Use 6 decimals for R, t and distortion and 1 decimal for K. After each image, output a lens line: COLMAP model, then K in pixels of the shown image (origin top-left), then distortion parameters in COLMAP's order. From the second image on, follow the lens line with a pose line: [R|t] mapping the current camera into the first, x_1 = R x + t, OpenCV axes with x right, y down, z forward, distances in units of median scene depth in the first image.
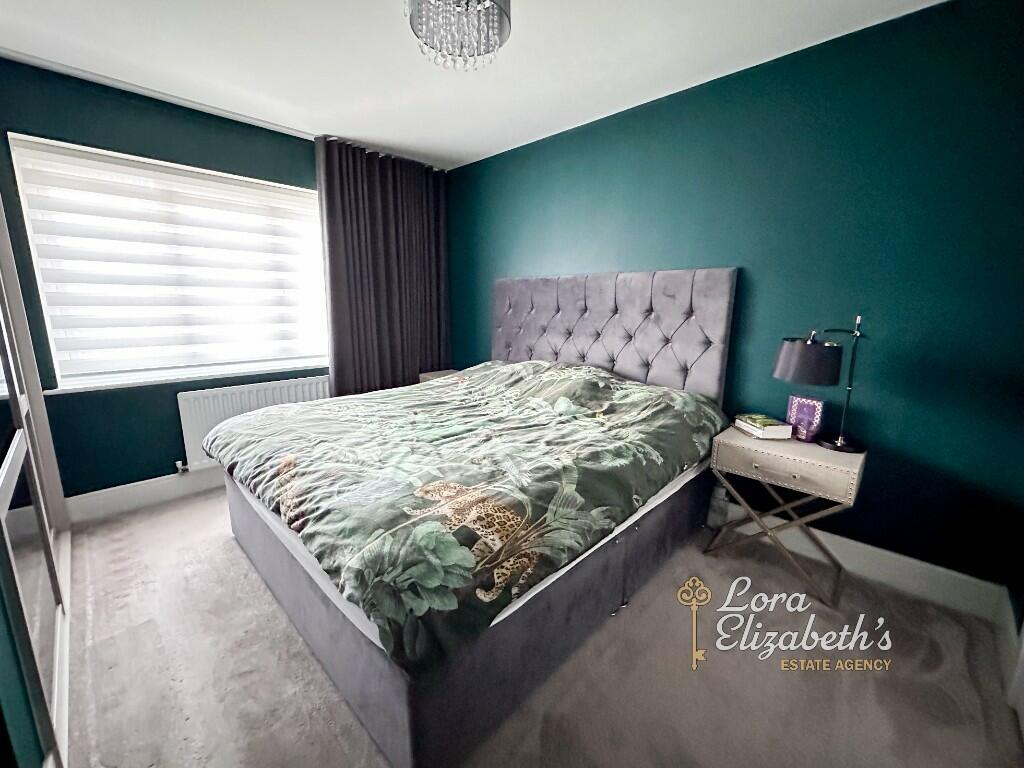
lens RADIAL K [[417.7, 0, 512.0], [0, 417.7, 384.0], [0, 0, 1]] dist [0.001344, 0.000260]
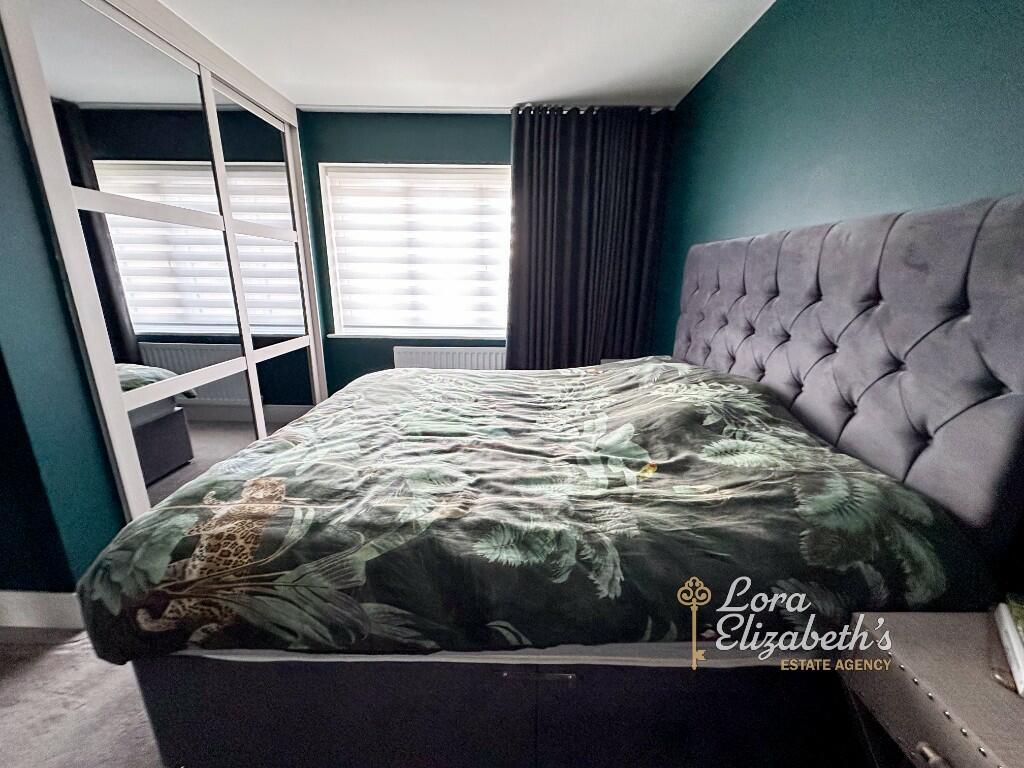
lens RADIAL K [[407.9, 0, 512.0], [0, 407.9, 384.0], [0, 0, 1]] dist [-0.002650, 0.000061]
pose [[0.697165, 0.187134, -0.692056, 0.454314], [-0.143168, 0.982228, 0.121372, -0.088674], [0.702469, 0.014464, 0.711567, 0.440501]]
